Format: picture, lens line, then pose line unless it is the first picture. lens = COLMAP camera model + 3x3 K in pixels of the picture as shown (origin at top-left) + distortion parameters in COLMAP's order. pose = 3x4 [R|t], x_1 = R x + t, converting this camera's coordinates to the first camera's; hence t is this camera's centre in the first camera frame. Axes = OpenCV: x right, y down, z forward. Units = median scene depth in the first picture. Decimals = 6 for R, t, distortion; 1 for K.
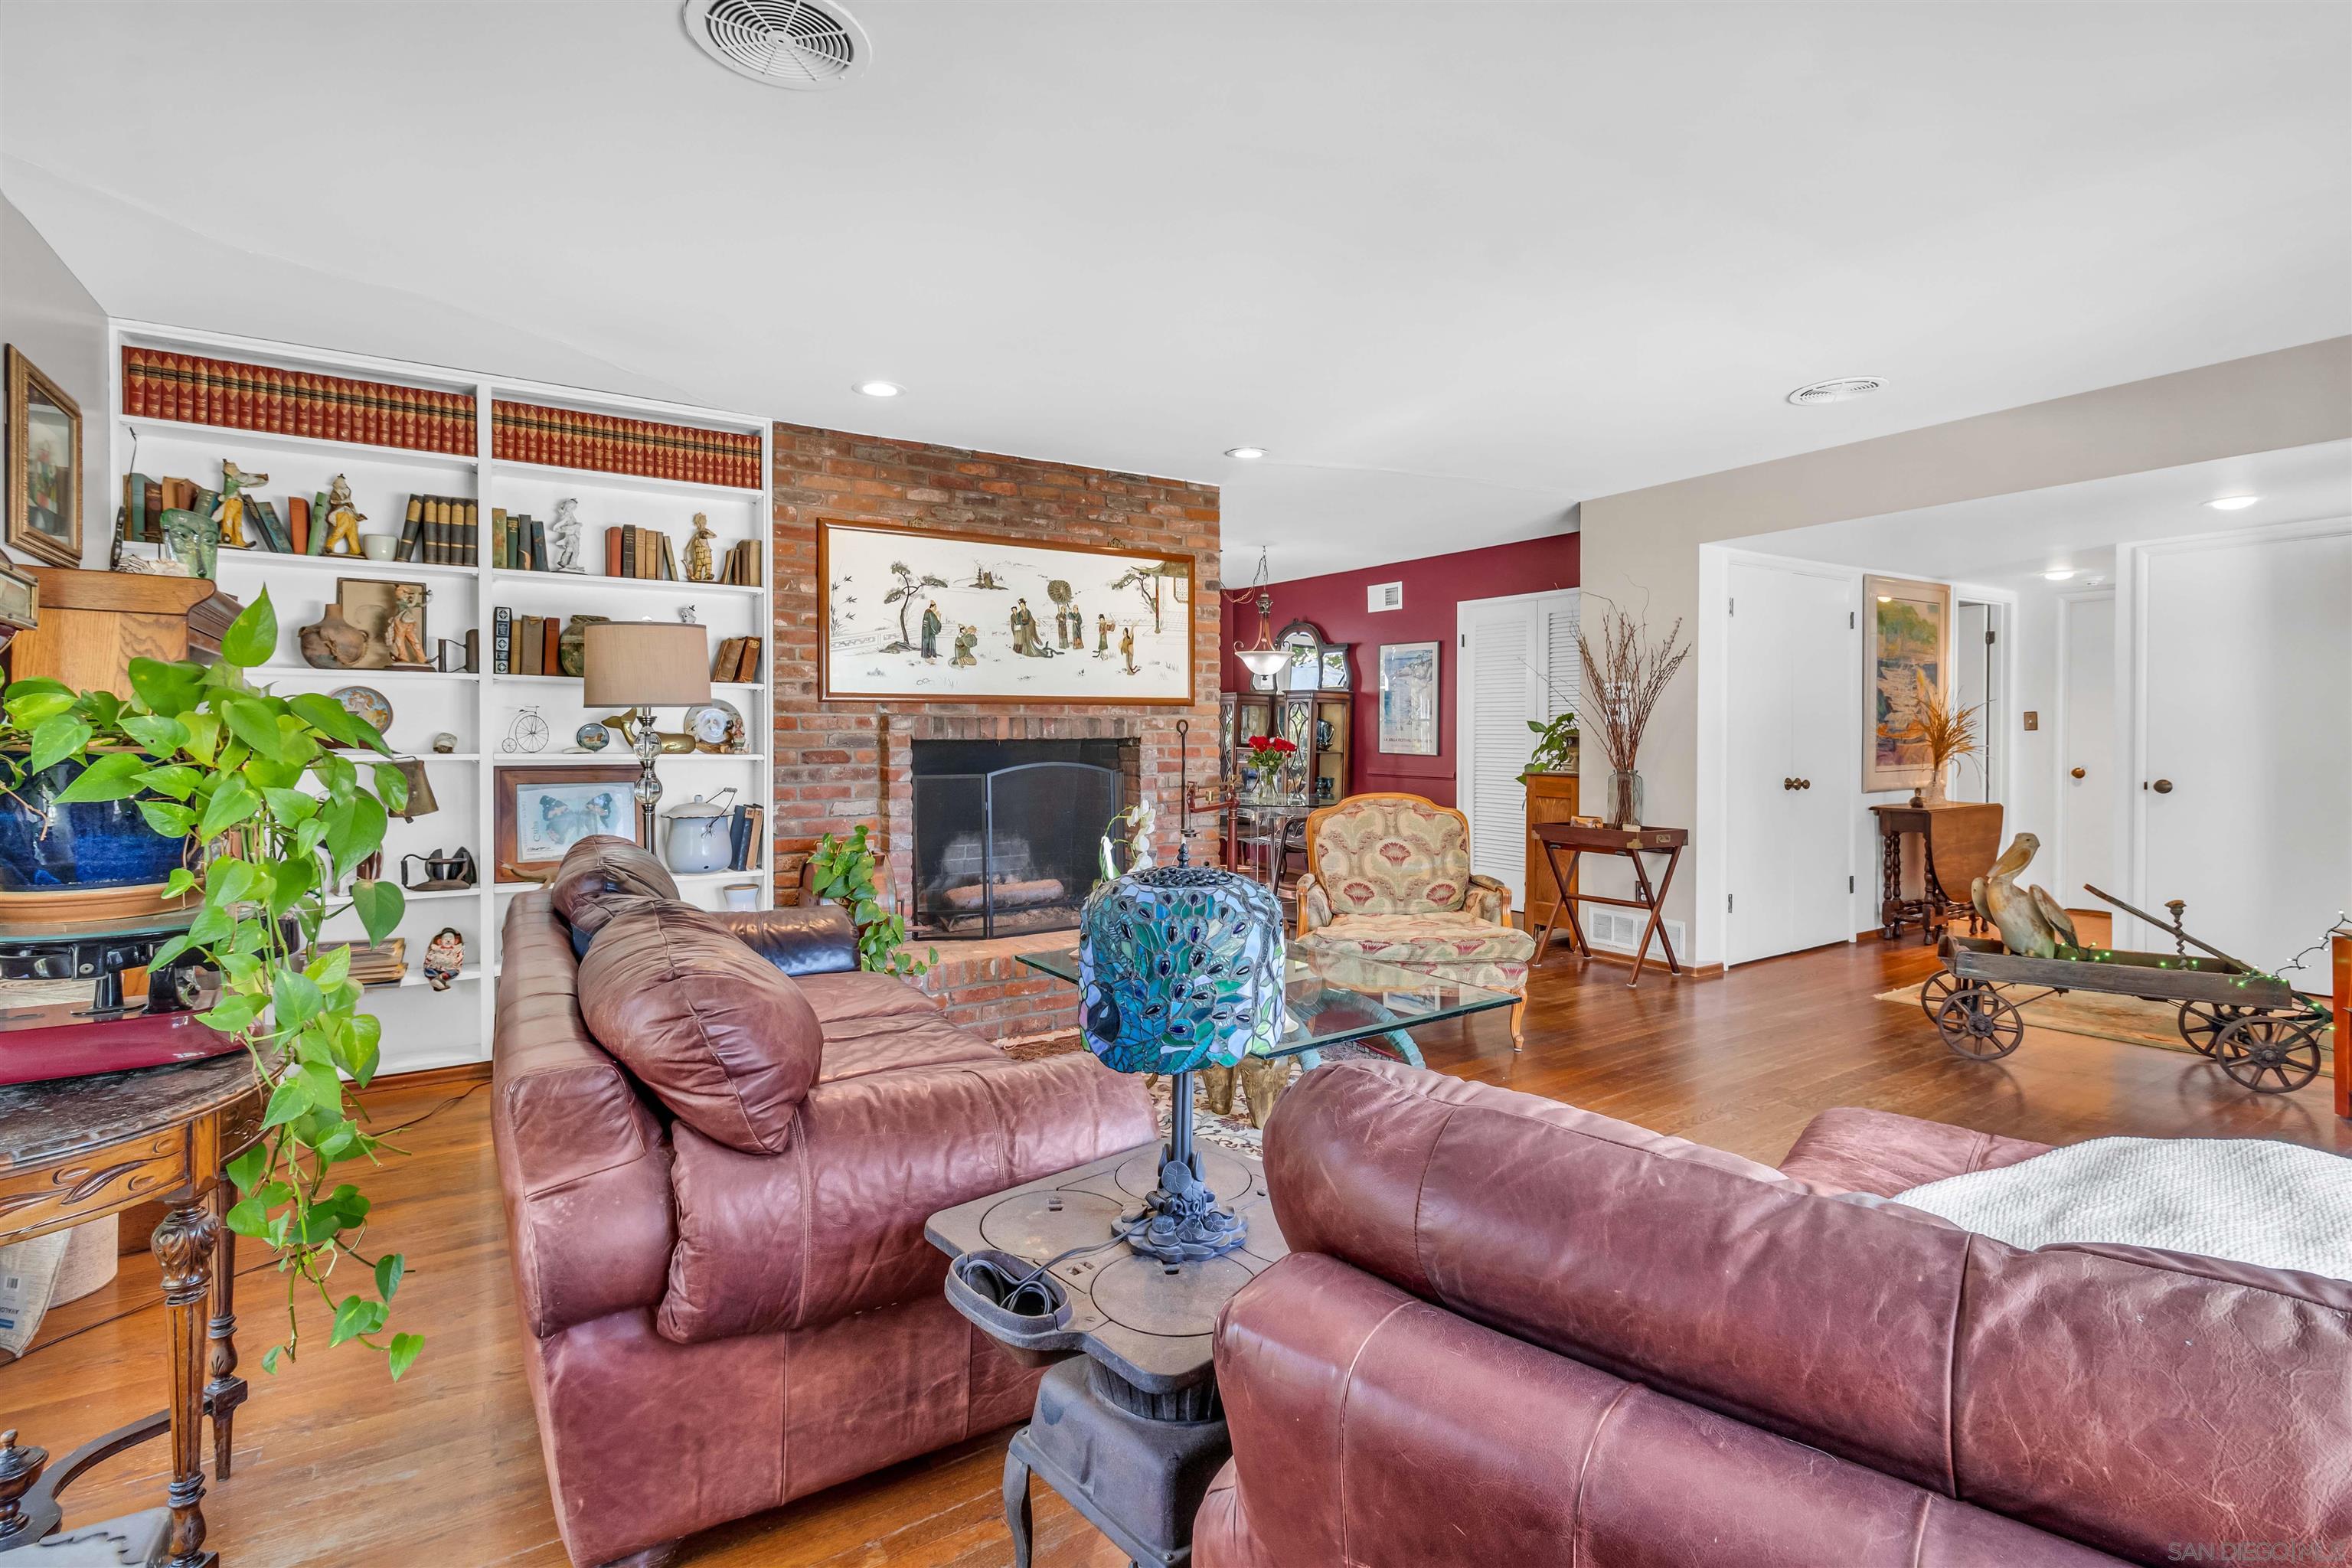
lens RADIAL K [[1097.8, 0, 1181.7], [0, 1097.8, 732.0], [0, 0, 1]] dist [0.002946, 0.000149]
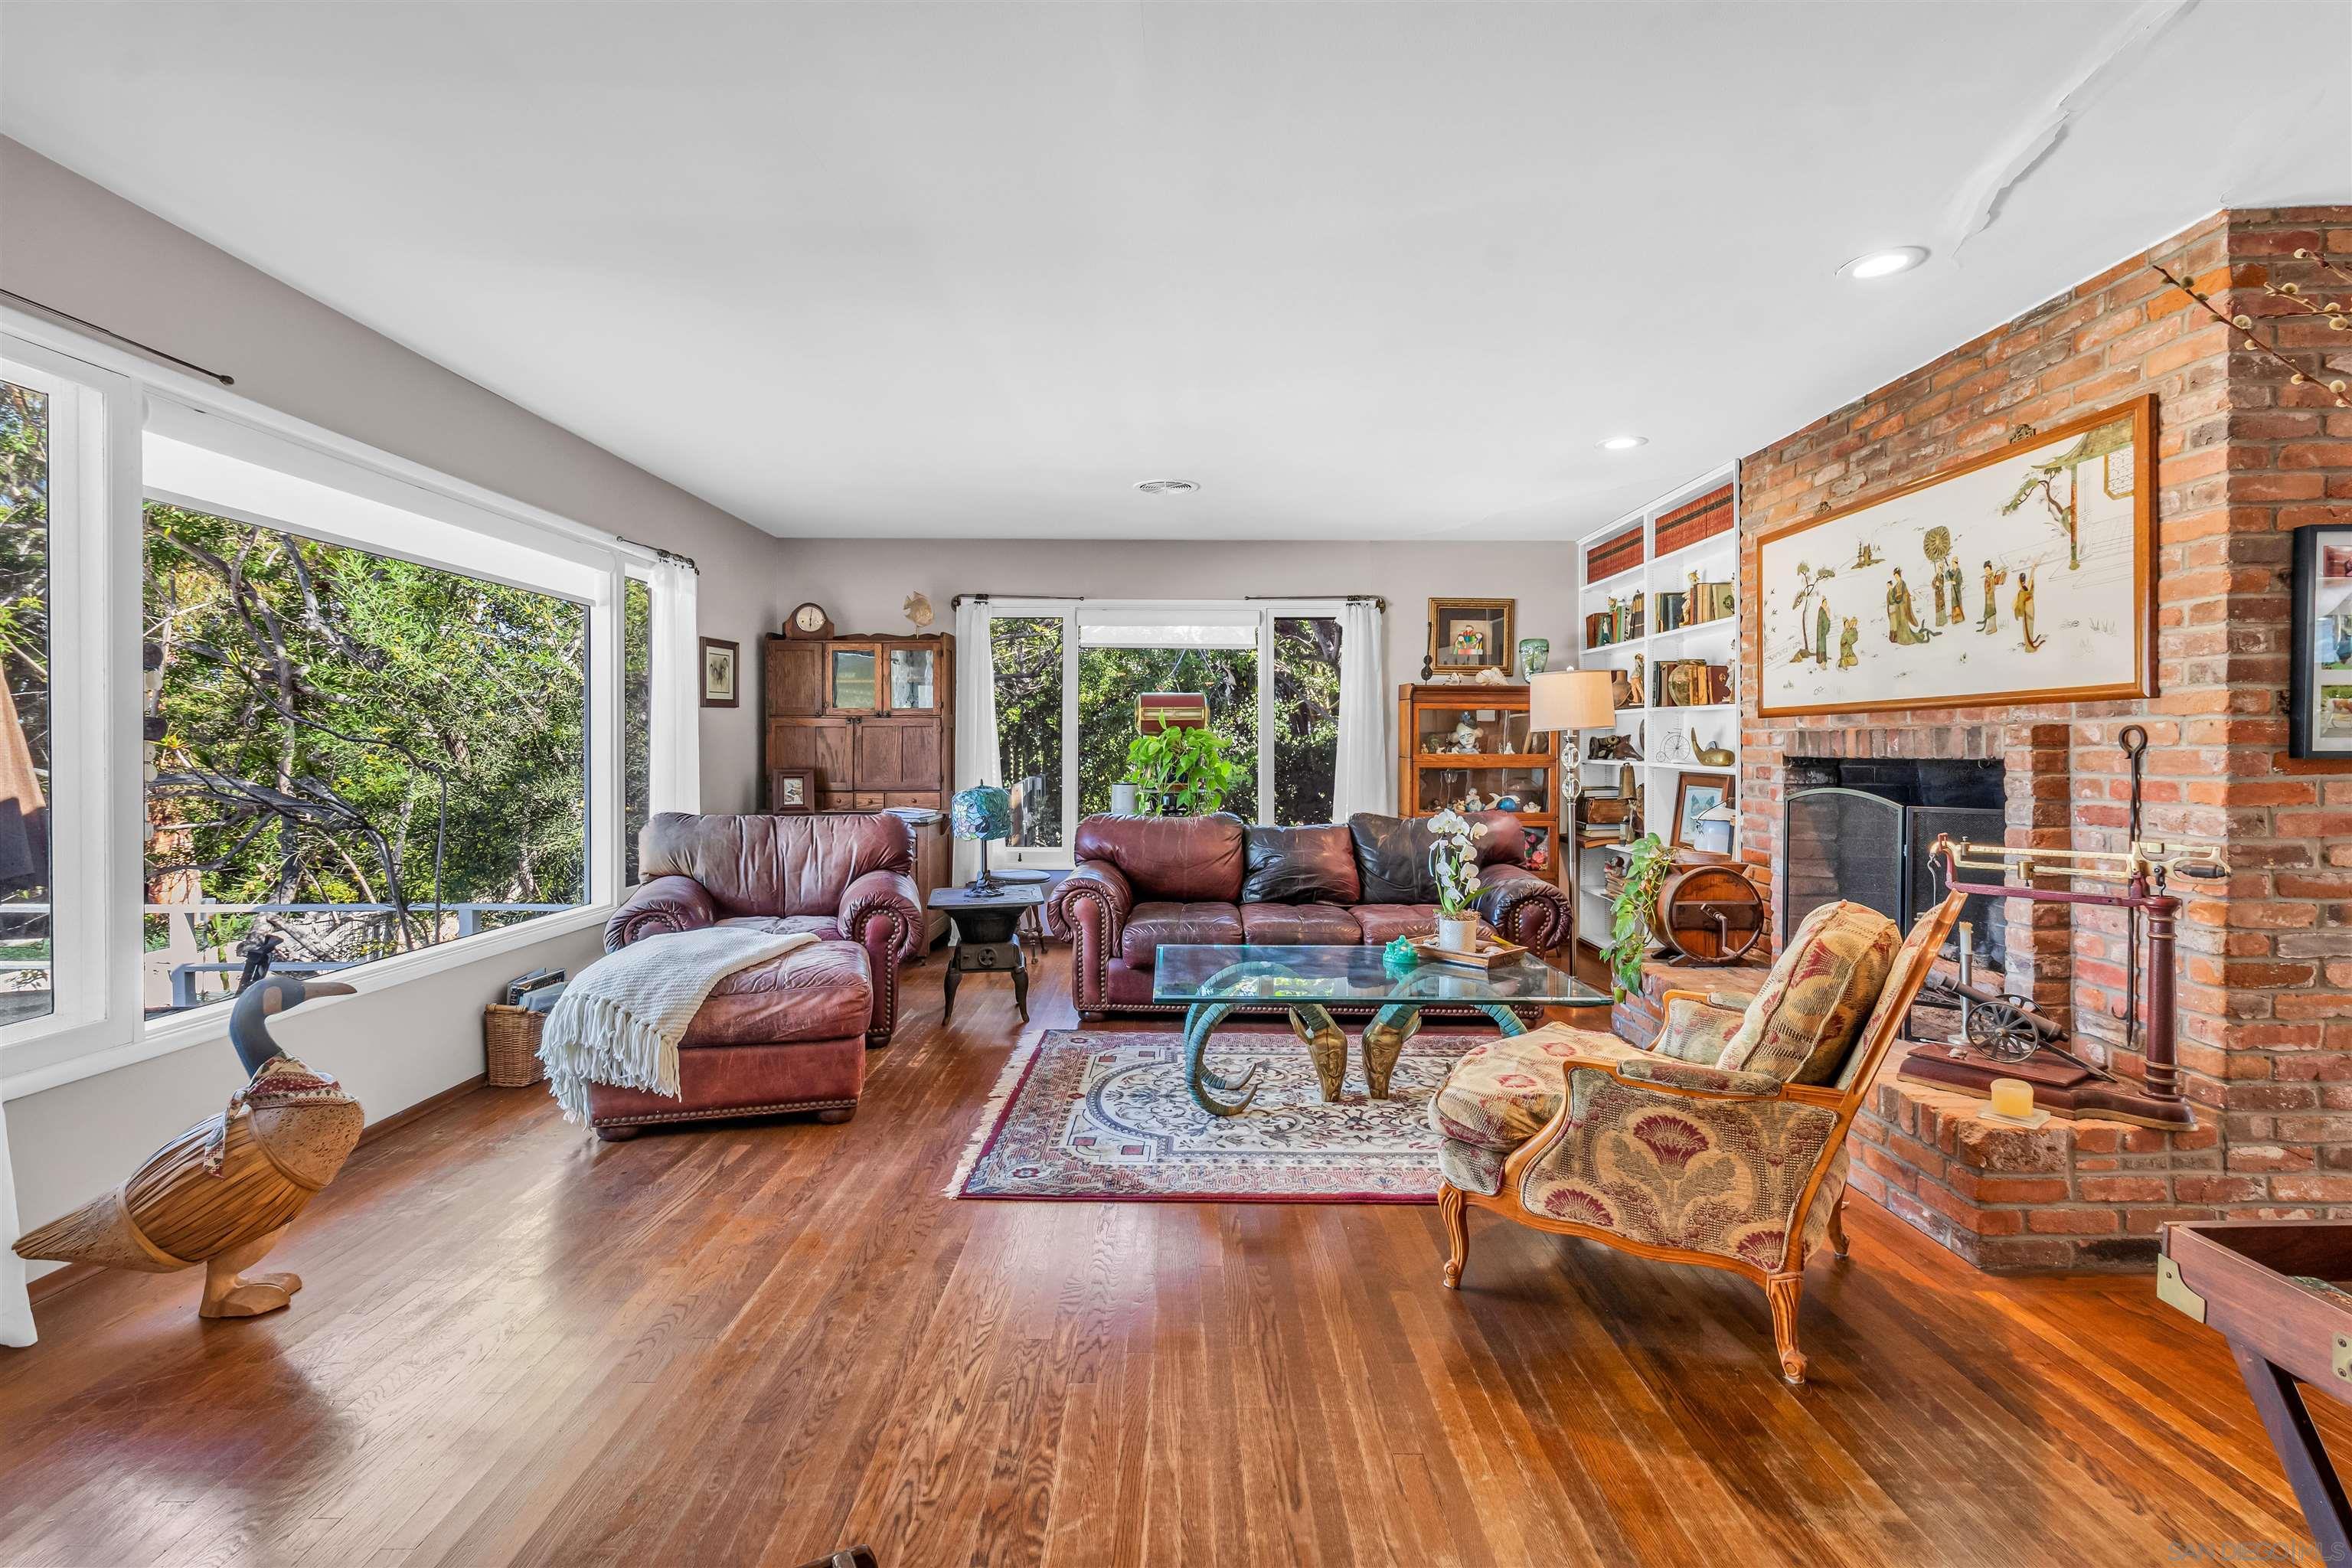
lens RADIAL K [[1097.8, 0, 1181.7], [0, 1097.8, 732.0], [0, 0, 1]] dist [0.002946, 0.000149]
pose [[-0.548152, -0.009410, -0.836326, 0.713365], [0.001180, 0.999927, -0.012024, -0.002923], [0.836378, -0.007577, -0.548101, 0.973411]]
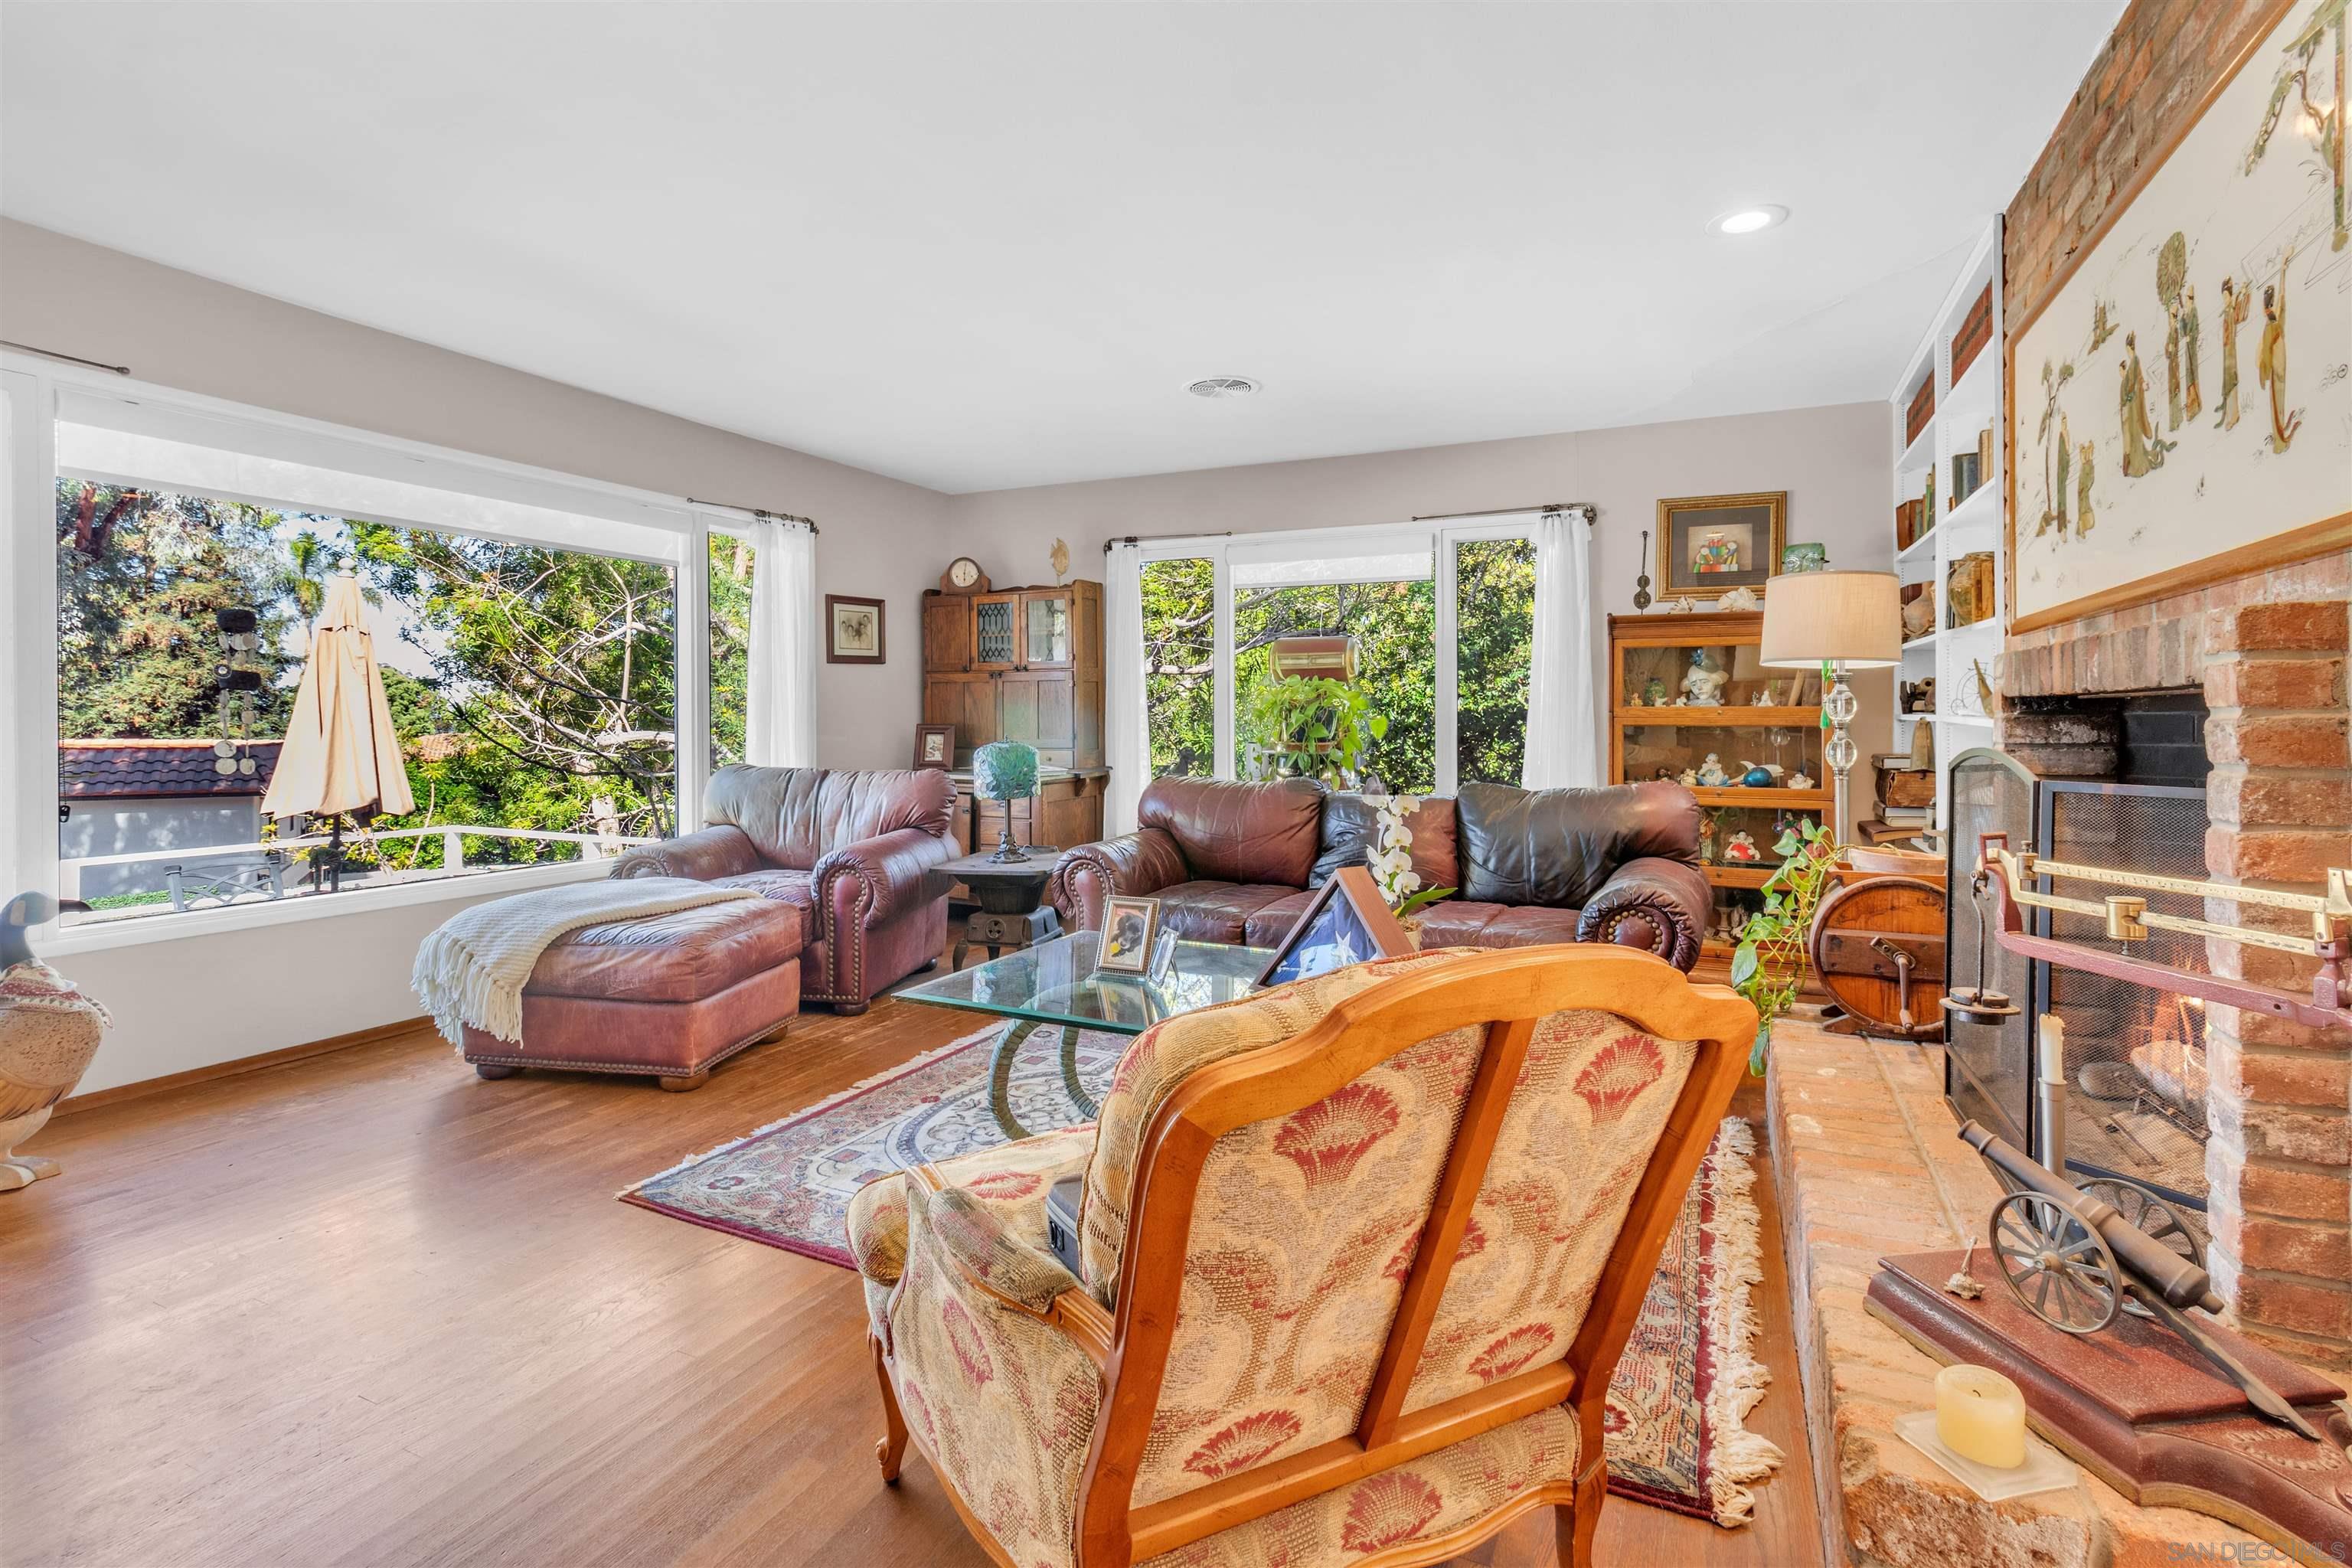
lens RADIAL K [[1110.7, 0, 1182.5], [0, 1110.7, 707.4], [0, 0, 1]] dist [0.002319, -0.000408]
pose [[-0.854363, -0.000862, -0.519676, 0.339855], [0.003161, 0.999972, -0.006856, 0.012850], [0.519667, -0.007500, -0.854336, 1.129391]]
